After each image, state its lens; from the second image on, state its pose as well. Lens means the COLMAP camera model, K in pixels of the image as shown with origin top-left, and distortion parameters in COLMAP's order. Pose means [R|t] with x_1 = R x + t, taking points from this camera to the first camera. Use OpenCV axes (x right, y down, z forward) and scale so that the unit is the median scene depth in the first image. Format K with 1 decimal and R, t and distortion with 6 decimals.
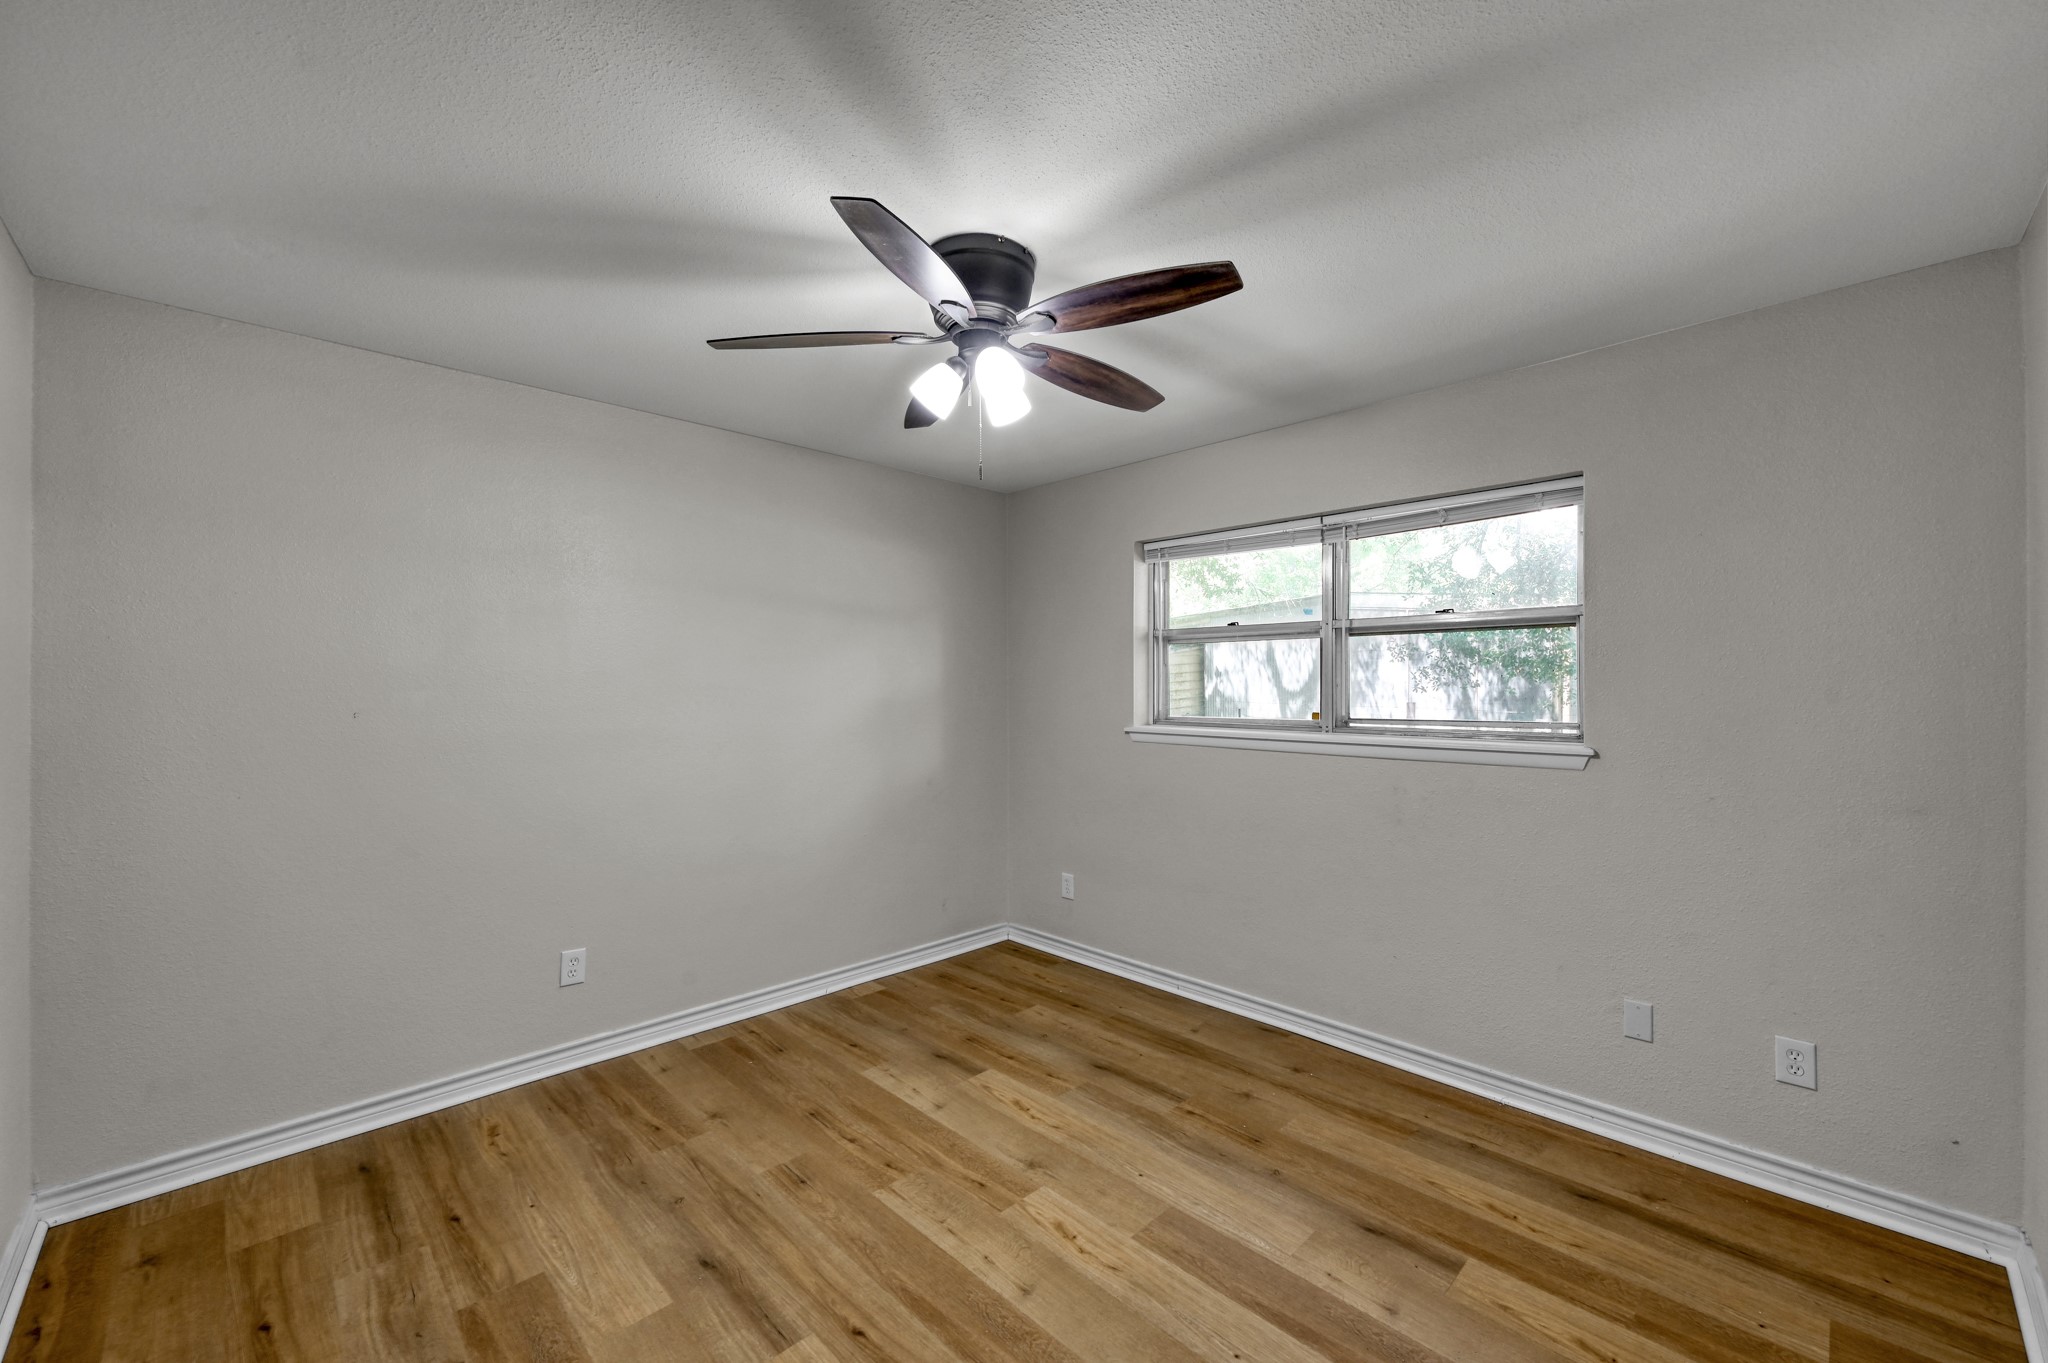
lens RADIAL K [[813.3, 0, 1022.4], [0, 813.3, 686.1], [0, 0, 1]] dist [0.002635, -0.000026]
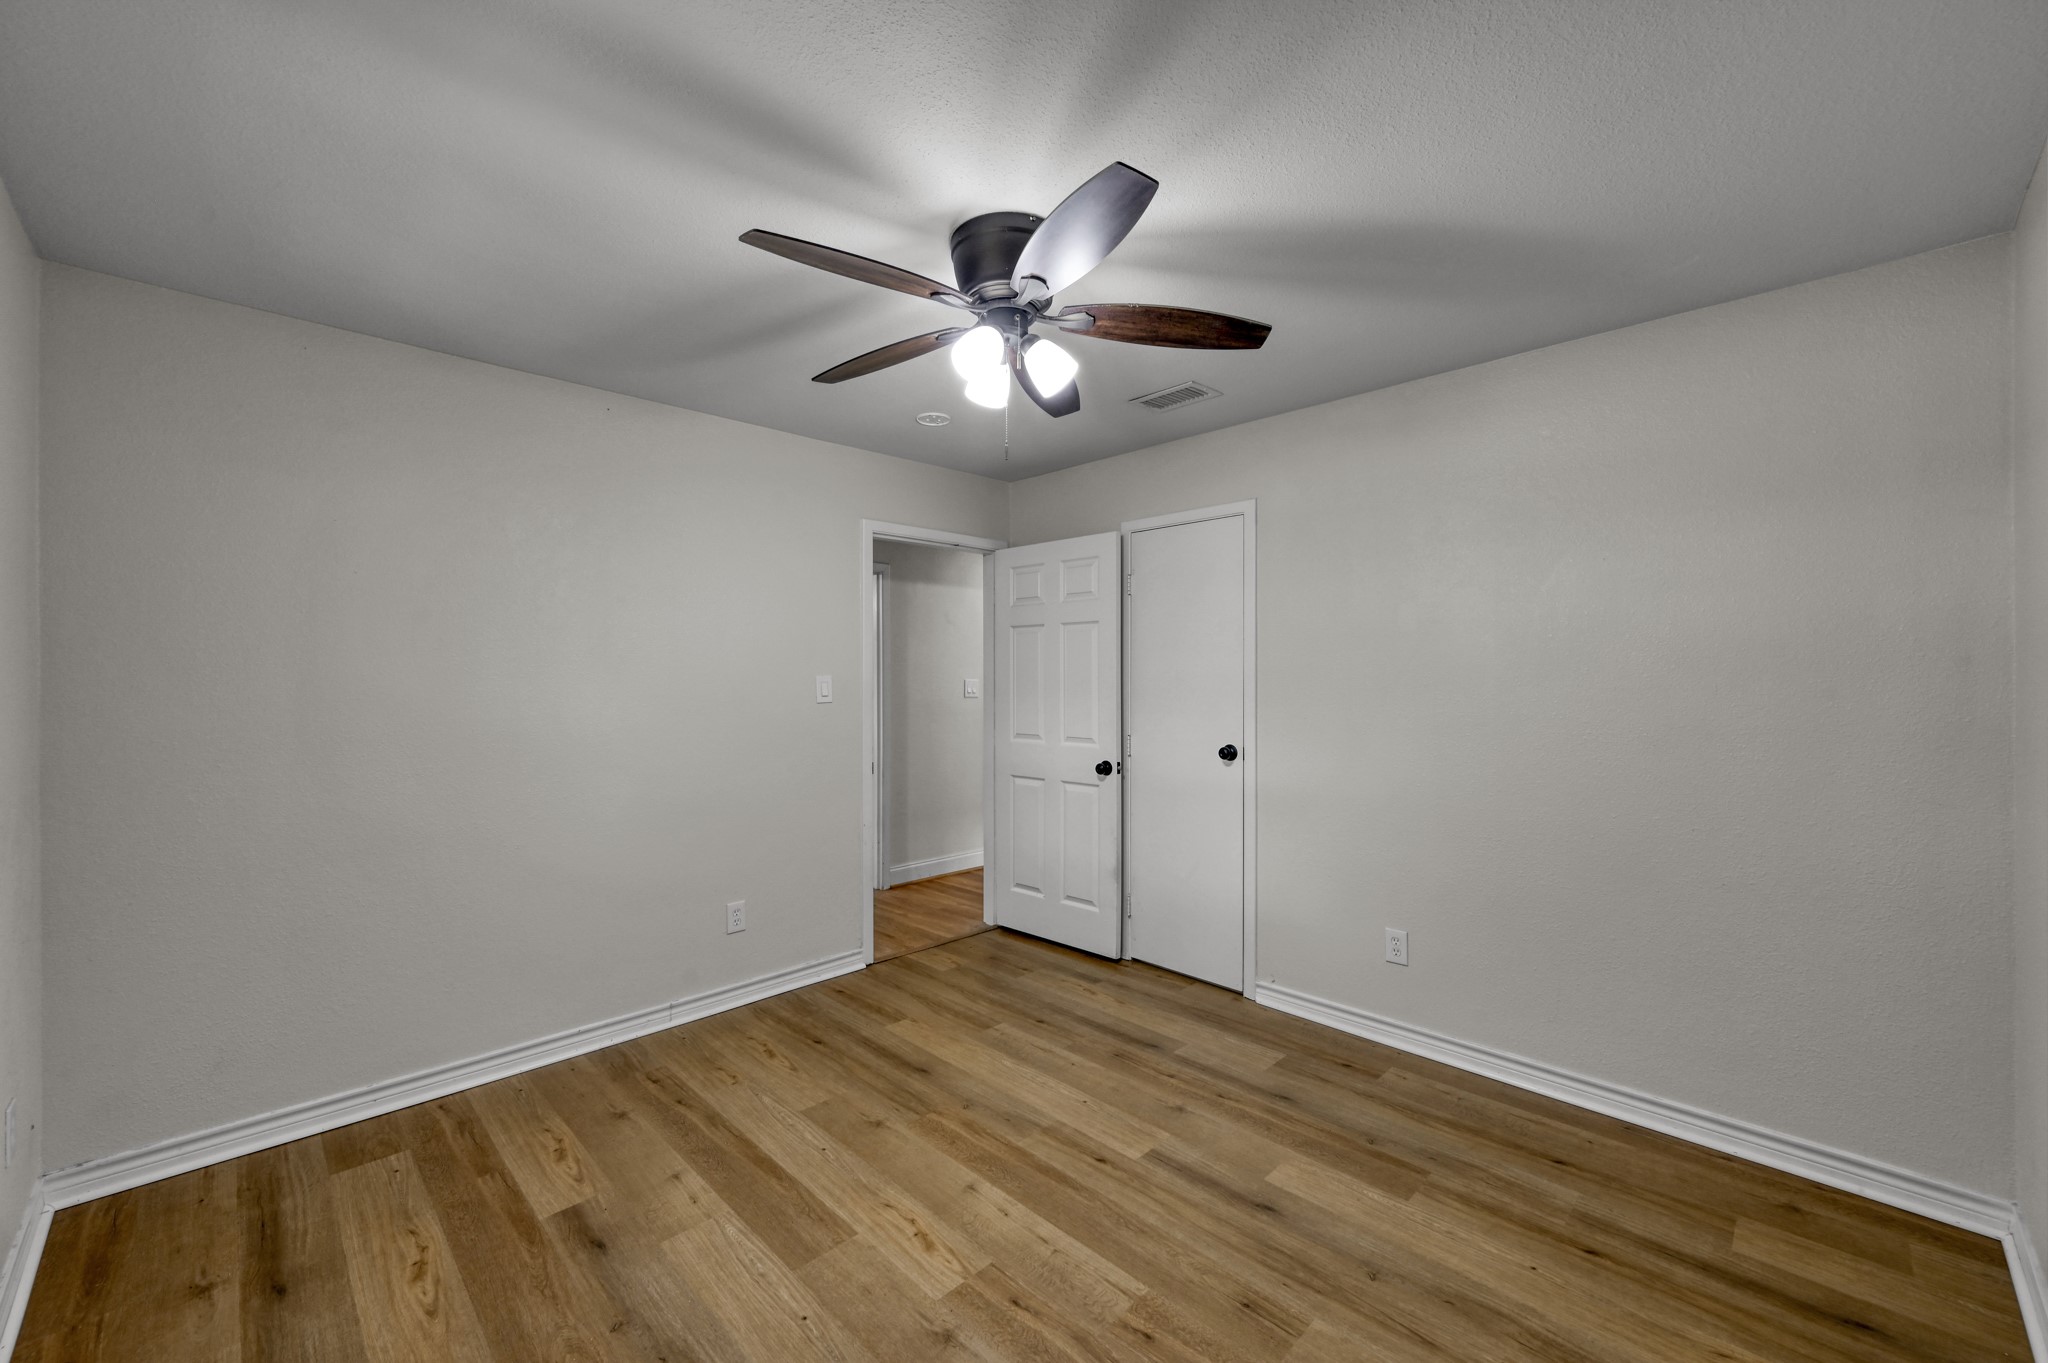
lens RADIAL K [[813.3, 0, 1025.3], [0, 813.3, 679.5], [0, 0, 1]] dist [0.002635, -0.000026]
pose [[-0.999971, 0.001810, -0.007451, -0.061067], [0.001825, 0.999996, -0.002106, 0.016047], [0.007447, -0.002119, -0.999970, 1.990383]]
